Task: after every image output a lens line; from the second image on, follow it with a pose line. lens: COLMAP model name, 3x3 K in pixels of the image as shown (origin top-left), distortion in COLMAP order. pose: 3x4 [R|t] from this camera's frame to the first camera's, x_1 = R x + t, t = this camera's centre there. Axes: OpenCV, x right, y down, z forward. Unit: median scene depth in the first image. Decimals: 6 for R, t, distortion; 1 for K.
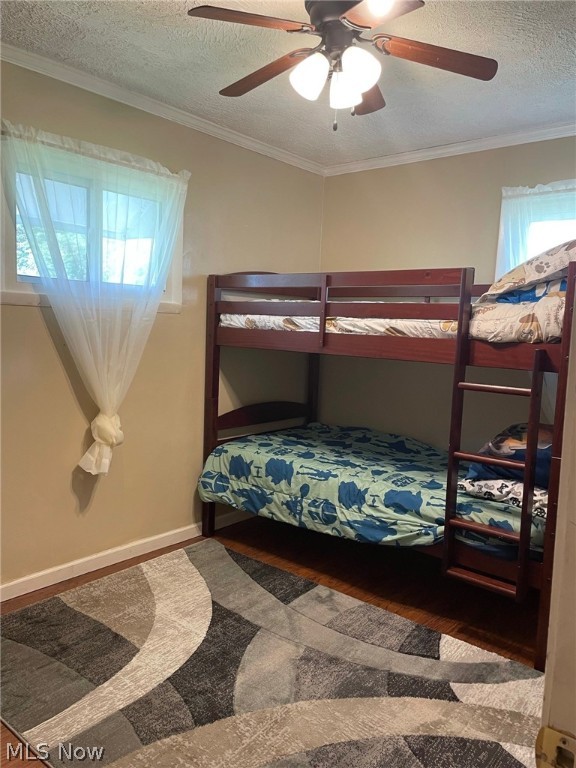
lens RADIAL K [[581.8, 0, 283.8], [0, 581.8, 384.2], [0, 0, 1]] dist [0.098707, -0.123586]
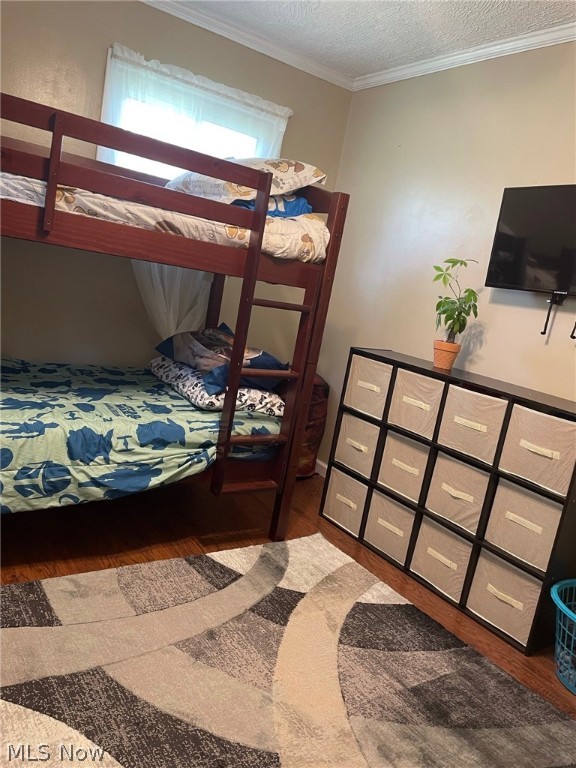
lens RADIAL K [[581.8, 0, 284.7], [0, 581.8, 379.9], [0, 0, 1]] dist [0.098707, -0.123586]
pose [[0.268210, -0.162823, 0.949501, -0.528655], [-0.063279, 0.980507, 0.186015, -0.045055], [-0.961280, -0.109975, 0.252678, 0.612171]]
